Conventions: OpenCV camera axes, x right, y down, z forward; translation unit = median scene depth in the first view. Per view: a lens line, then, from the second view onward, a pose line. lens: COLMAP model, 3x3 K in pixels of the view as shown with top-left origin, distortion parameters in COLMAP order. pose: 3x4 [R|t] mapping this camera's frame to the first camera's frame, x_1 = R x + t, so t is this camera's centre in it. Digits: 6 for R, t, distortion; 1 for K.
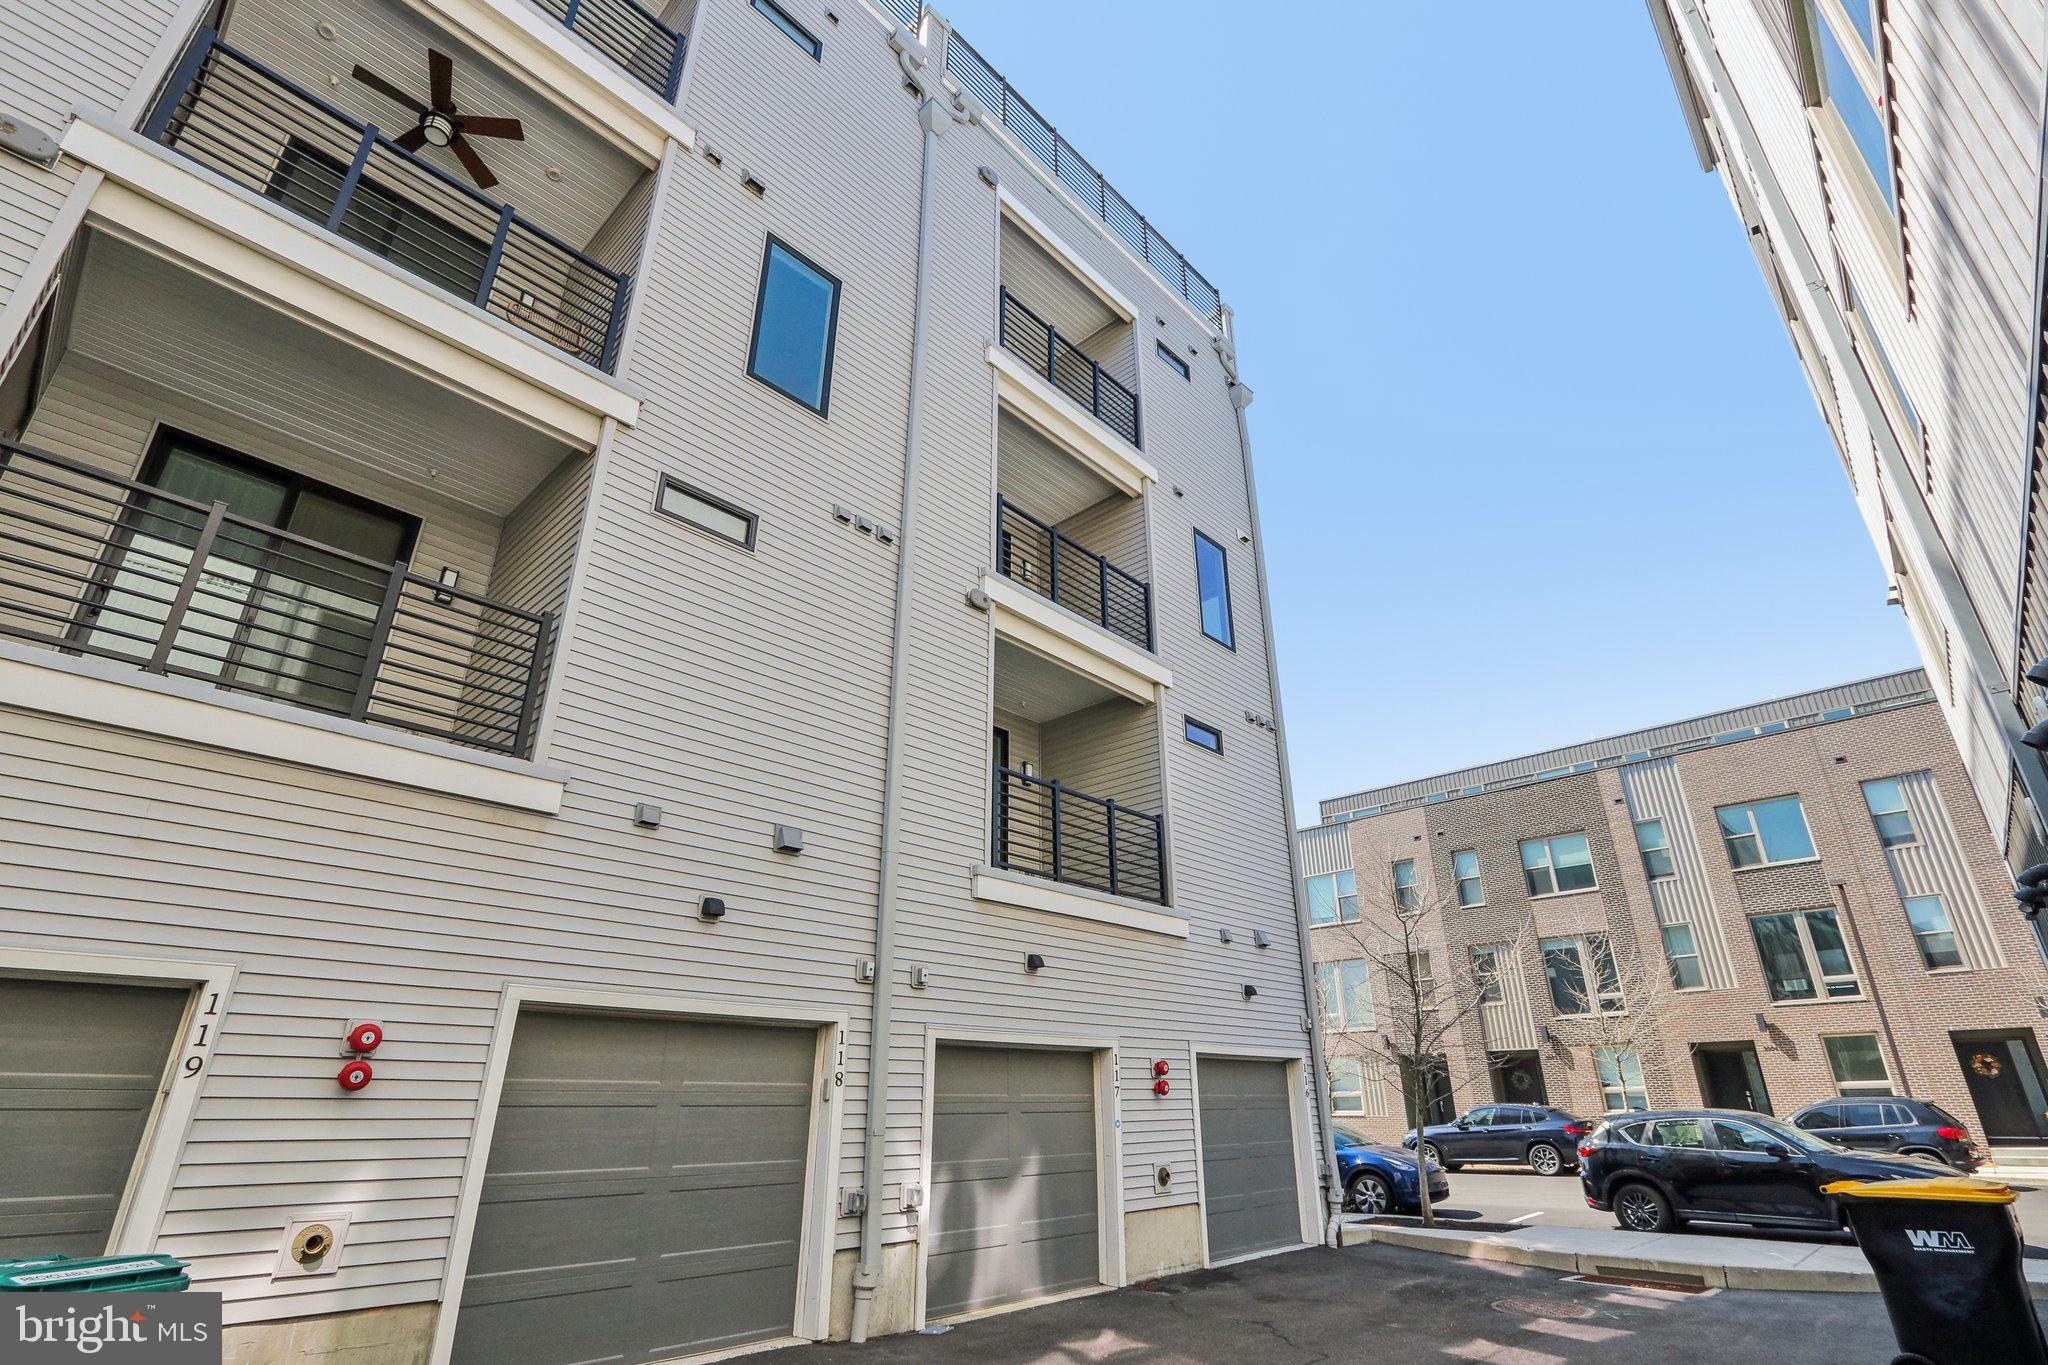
lens RADIAL K [[950.9, 0, 1028.3], [0, 950.9, 685.3], [0, 0, 1]] dist [-0.005887, -0.000198]
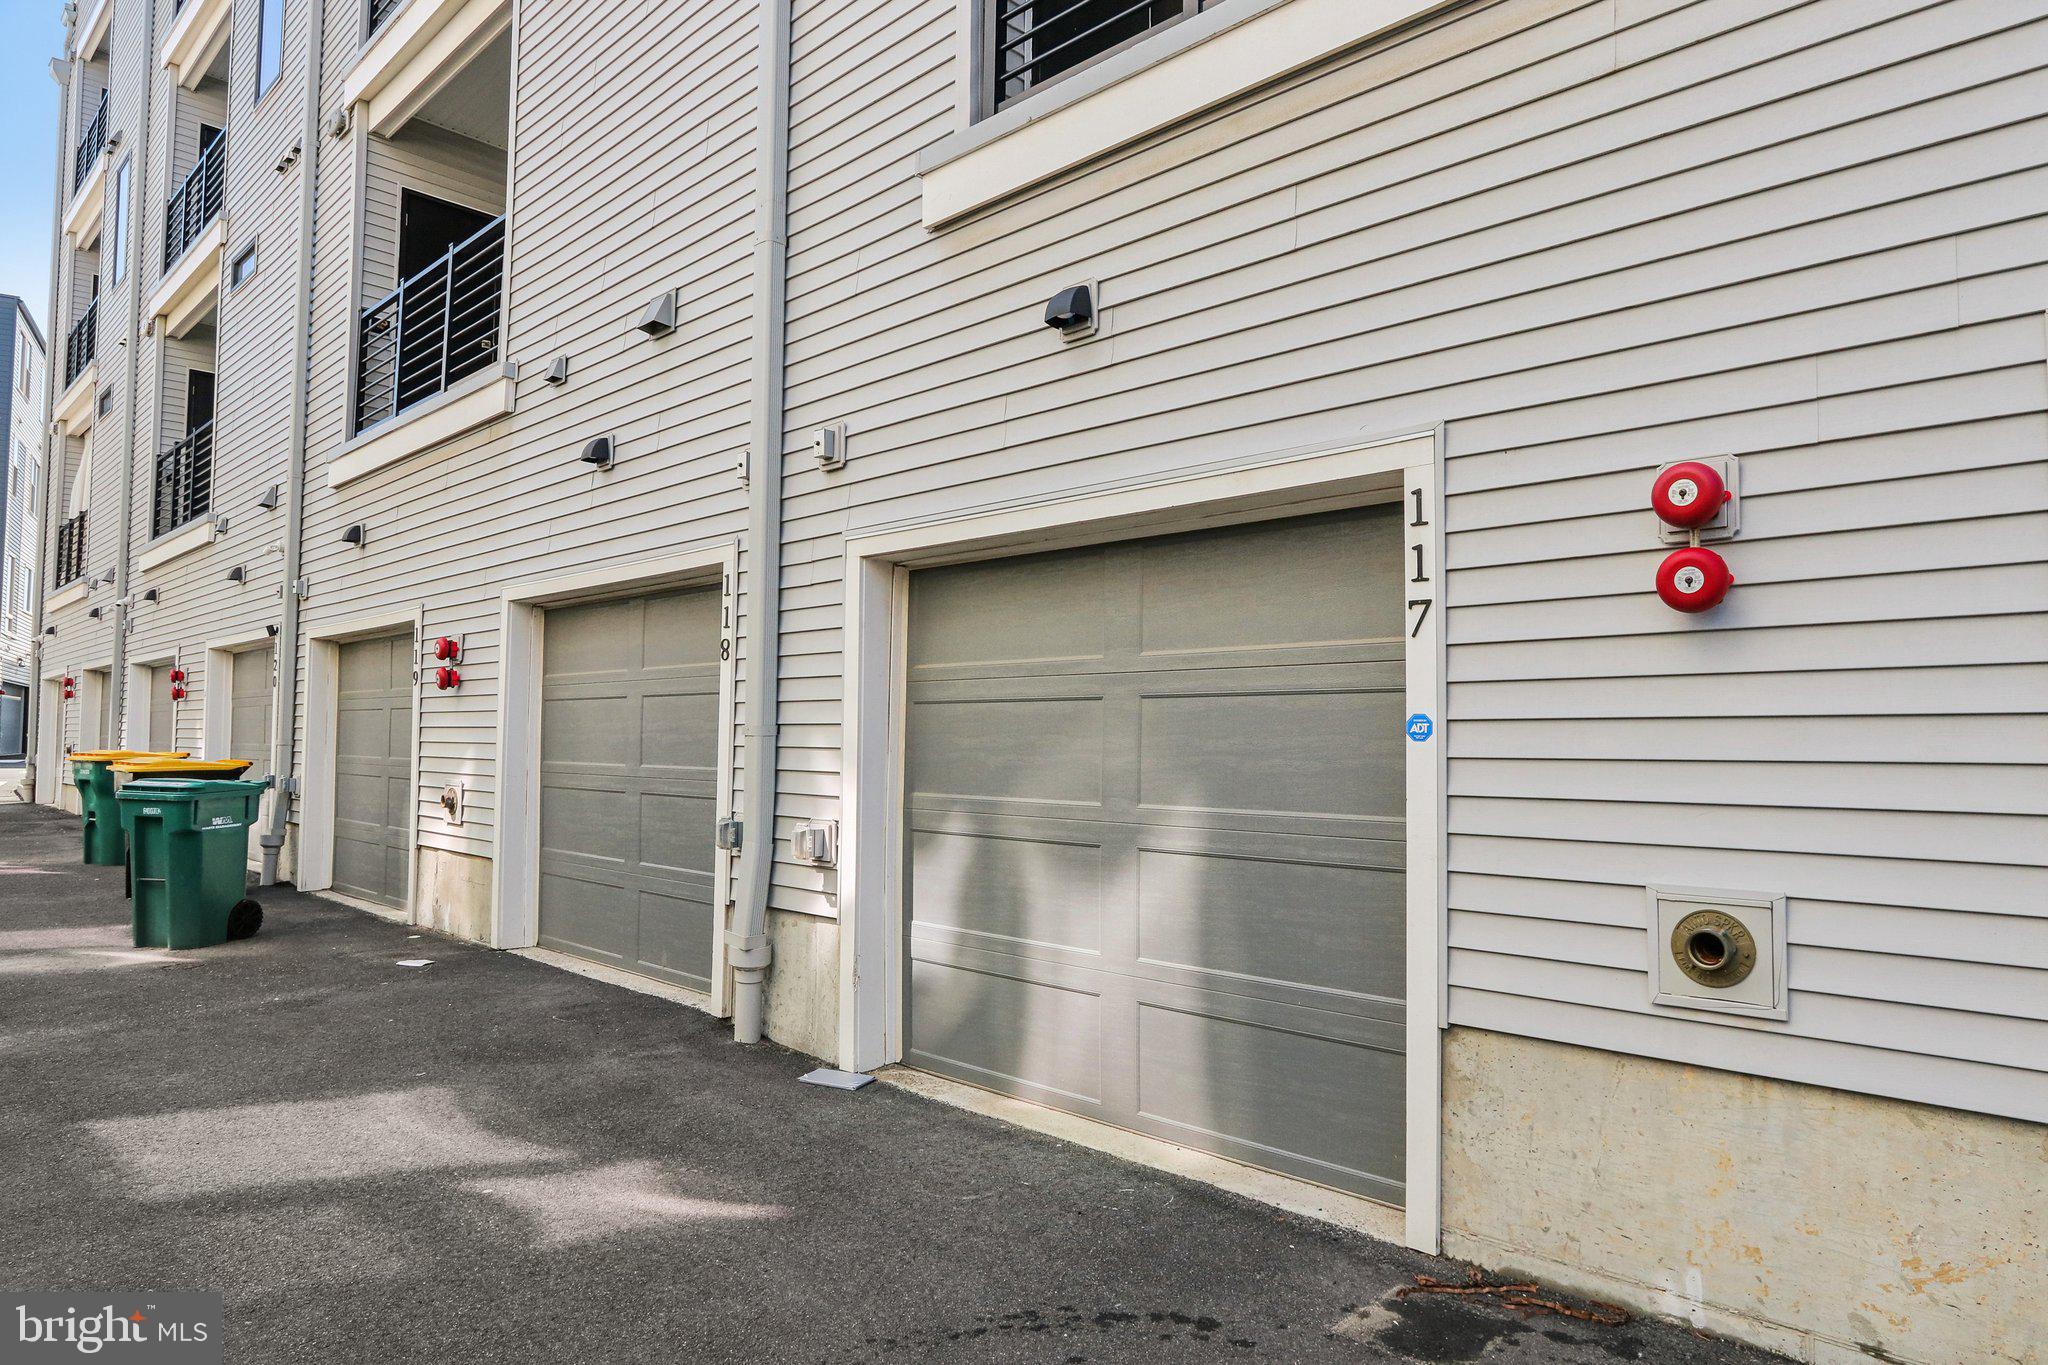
lens RADIAL K [[1261.0, 0, 1023.4], [0, 1261.0, 677.9], [0, 0, 1]] dist [-0.010336, 0.001828]
pose [[-0.025845, -0.050768, -0.998376, 0.510828], [0.391183, 0.918556, -0.056836, 0.472775], [0.919950, -0.392016, -0.003881, 1.004268]]
